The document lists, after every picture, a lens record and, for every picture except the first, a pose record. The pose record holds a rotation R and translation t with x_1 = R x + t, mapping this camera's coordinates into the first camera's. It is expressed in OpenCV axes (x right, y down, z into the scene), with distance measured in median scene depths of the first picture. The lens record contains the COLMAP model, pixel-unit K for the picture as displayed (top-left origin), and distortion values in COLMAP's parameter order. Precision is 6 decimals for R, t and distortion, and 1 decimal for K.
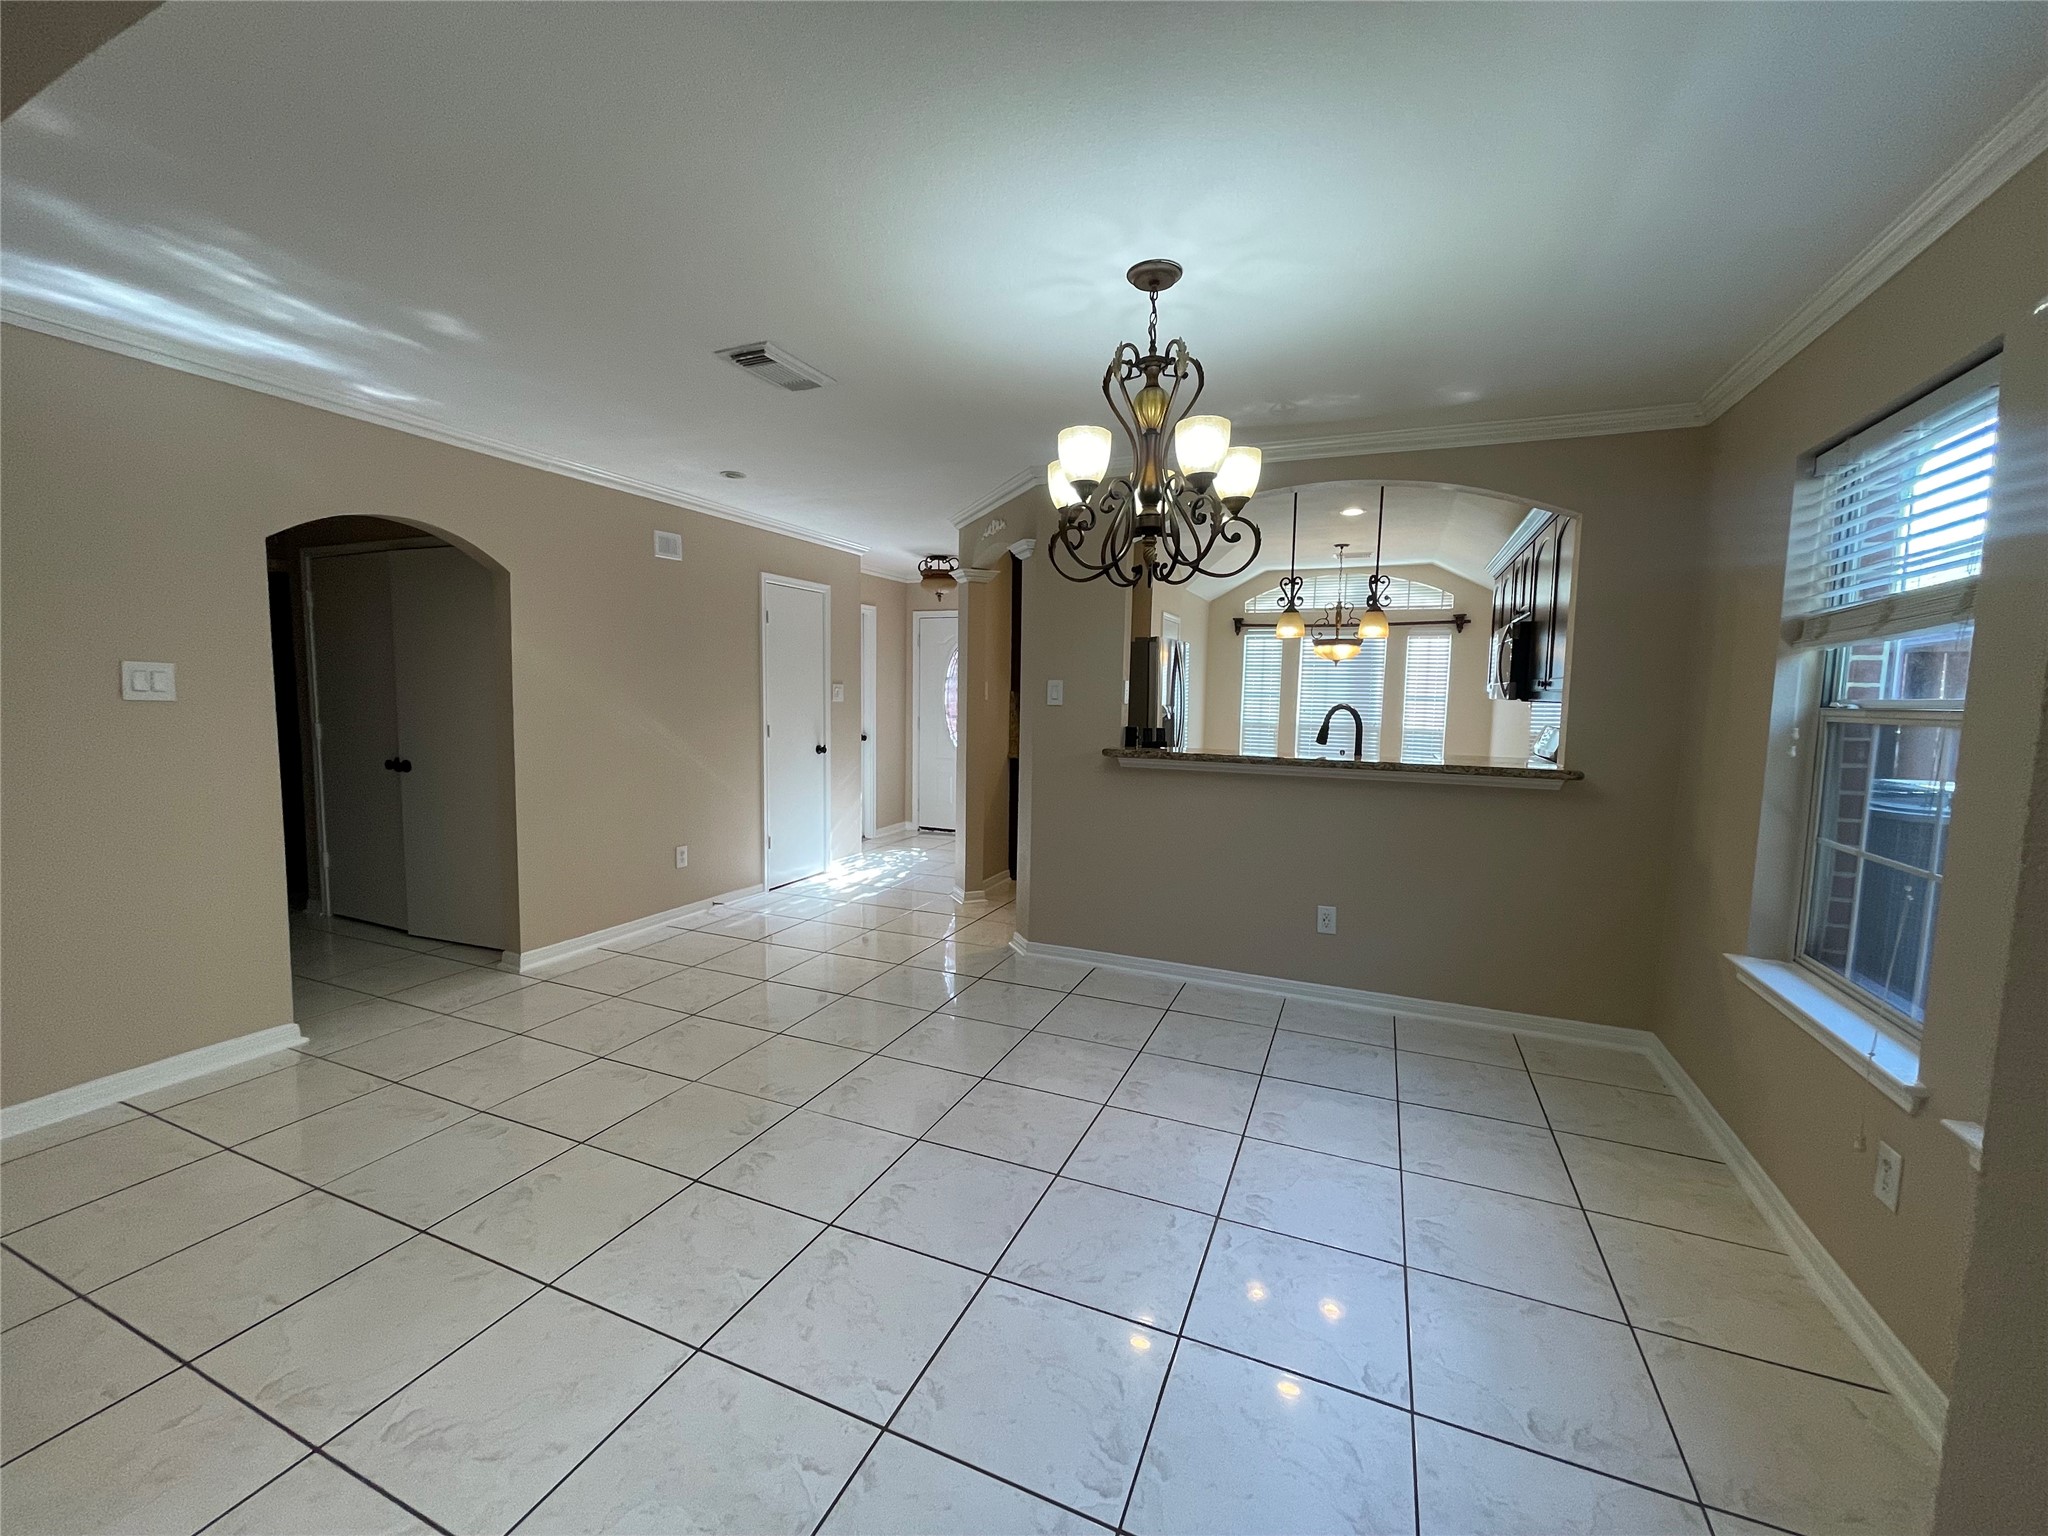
lens RADIAL K [[836.4, 0, 1025.1], [0, 836.4, 775.9], [0, 0, 1]] dist [-0.002136, -0.000180]
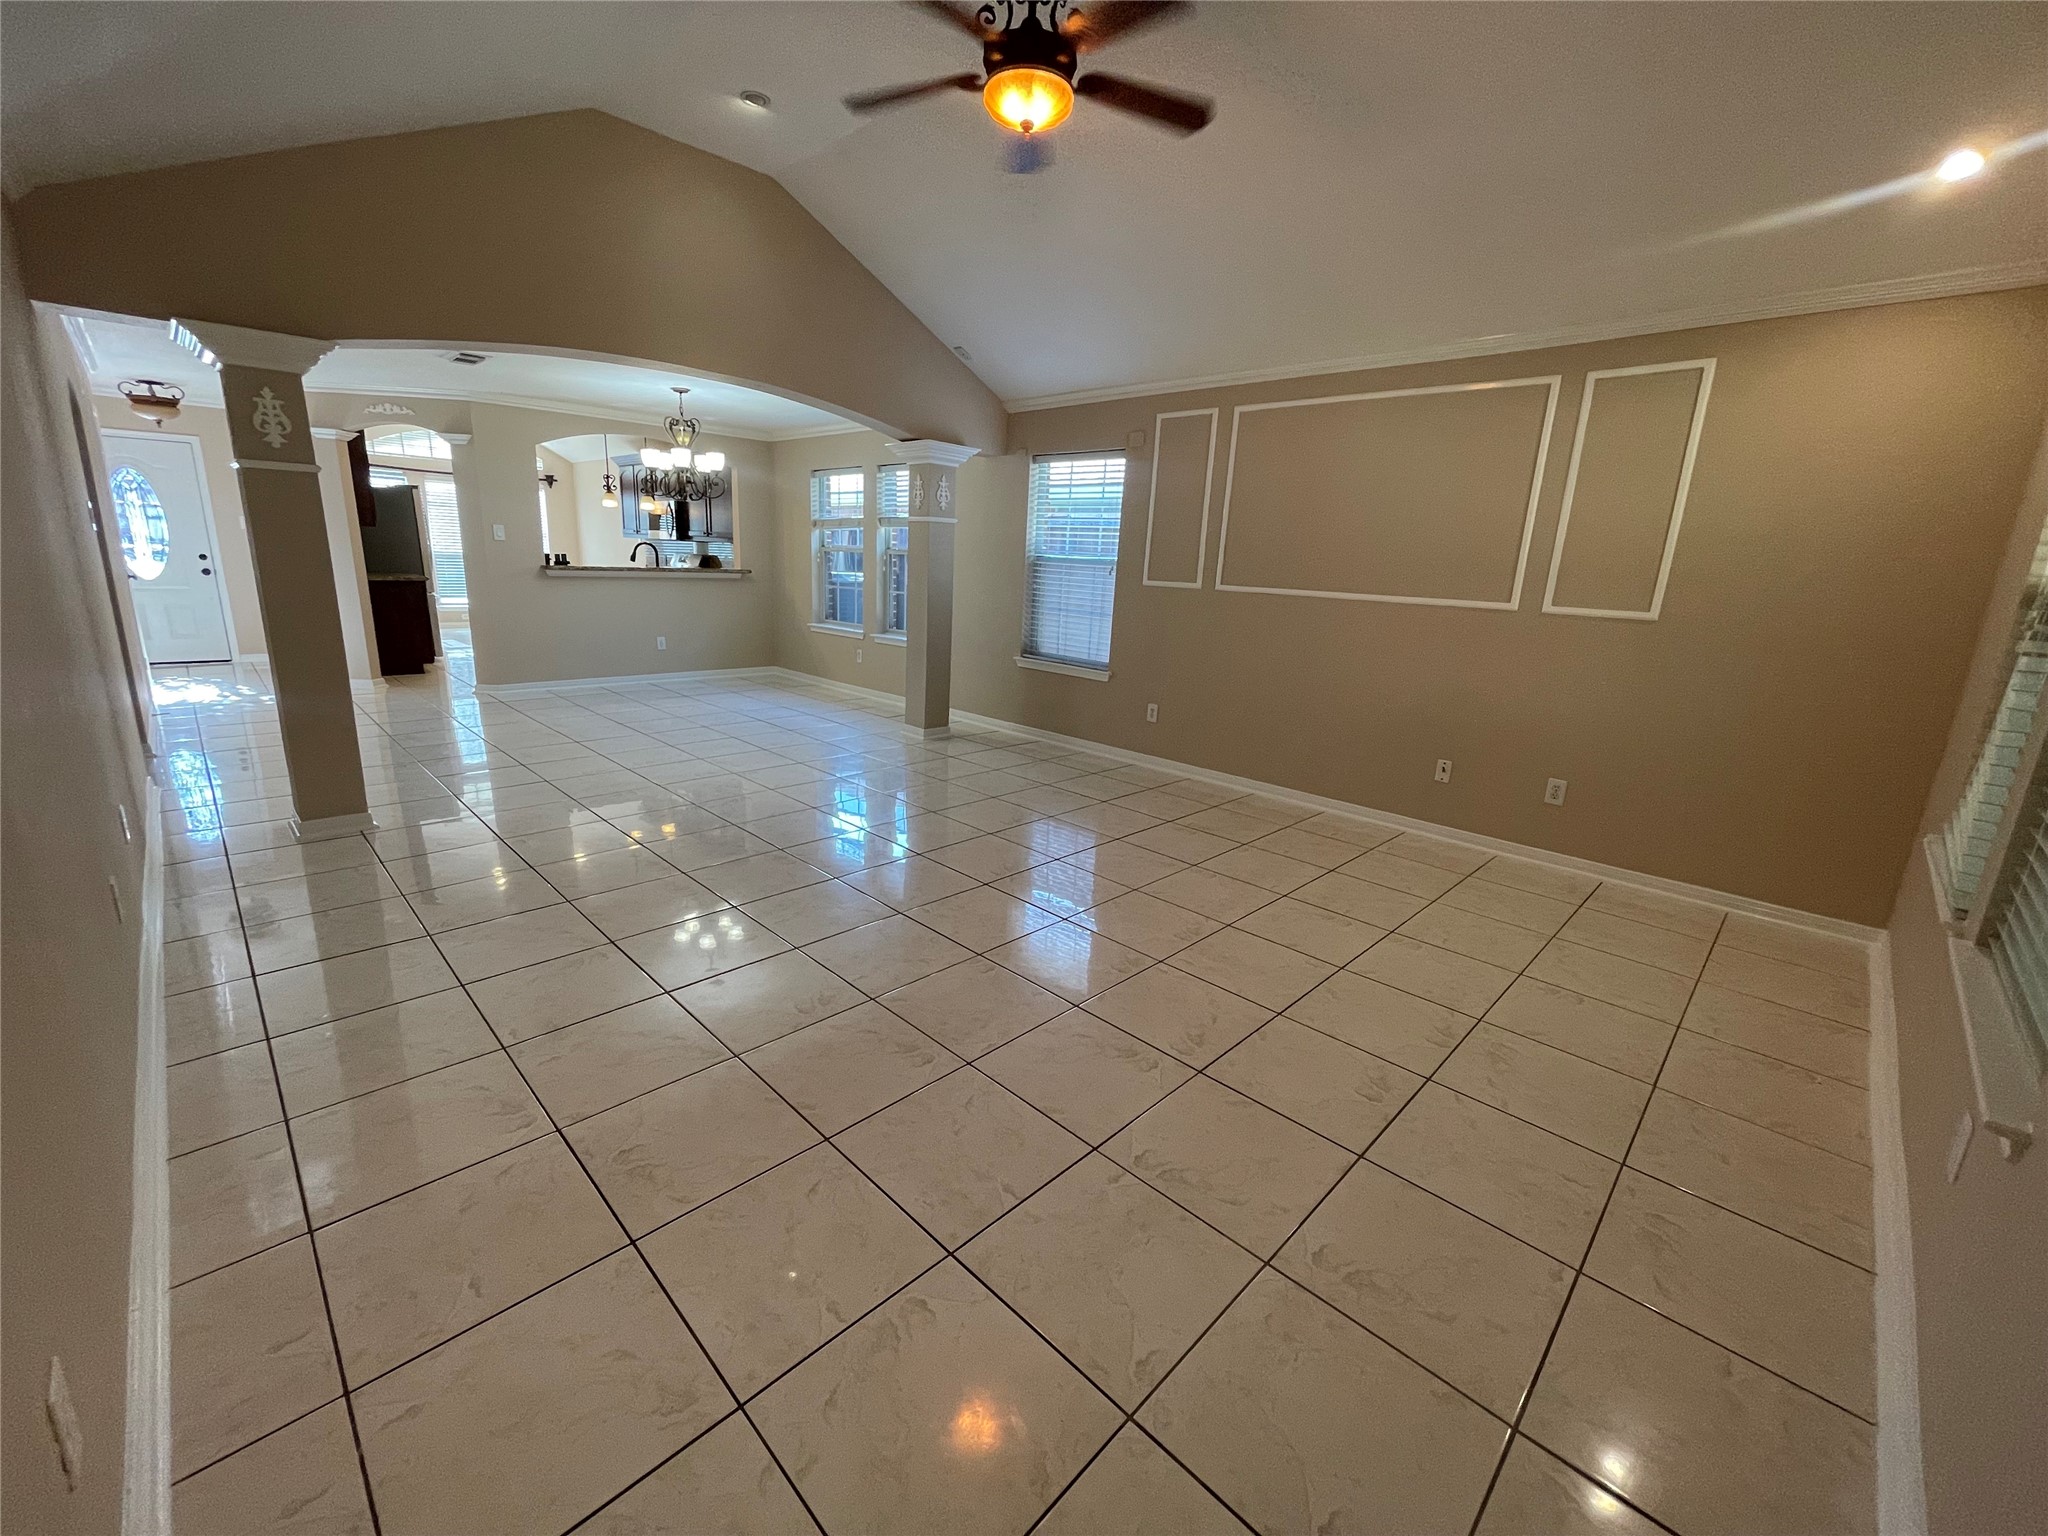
lens RADIAL K [[836.4, 0, 1024.1], [0, 836.4, 763.1], [0, 0, 1]] dist [-0.002136, -0.000180]
pose [[0.364138, -0.225183, 0.903712, -1.841160], [0.054164, 0.973808, 0.220825, 0.062491], [-0.929769, -0.031462, 0.366797, -0.951752]]
